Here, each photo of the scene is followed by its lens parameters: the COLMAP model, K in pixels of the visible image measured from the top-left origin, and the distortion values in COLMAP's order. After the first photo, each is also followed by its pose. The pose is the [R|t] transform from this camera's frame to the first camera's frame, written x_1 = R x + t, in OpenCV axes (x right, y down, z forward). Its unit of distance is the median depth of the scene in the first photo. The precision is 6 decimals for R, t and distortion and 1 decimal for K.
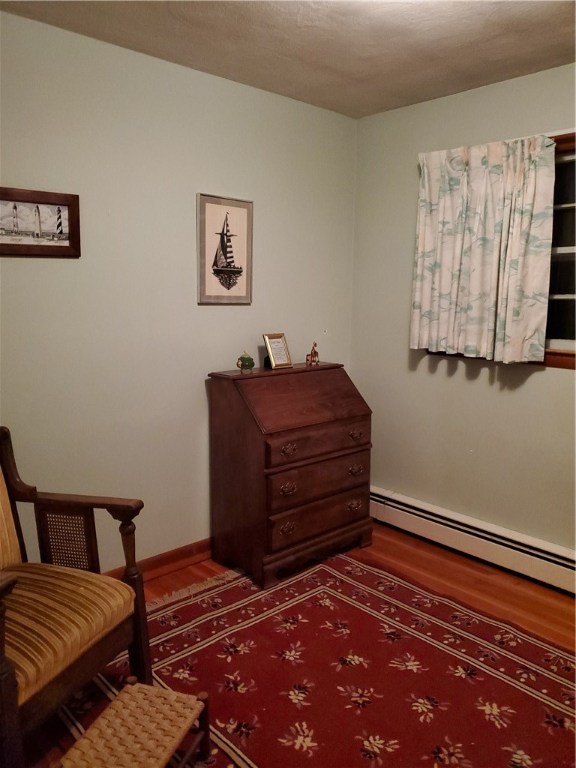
lens RADIAL K [[590.6, 0, 284.6], [0, 590.6, 385.9], [0, 0, 1]] dist [0.017949, 0.015887]
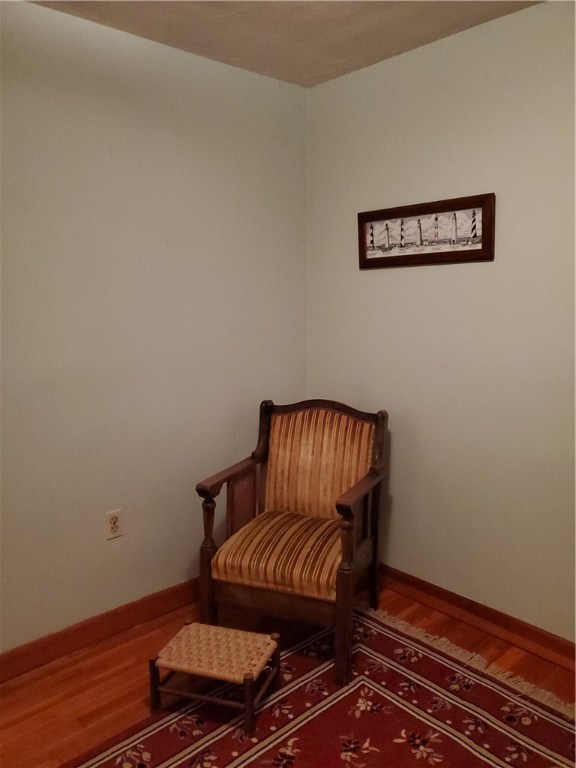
lens RADIAL K [[590.6, 0, 289.0], [0, 590.6, 388.6], [0, 0, 1]] dist [0.017949, 0.015887]
pose [[0.015984, 0.157532, -0.987385, 0.621306], [-0.162958, 0.974718, 0.152873, -0.114973], [0.986503, 0.158459, 0.041251, 0.706980]]
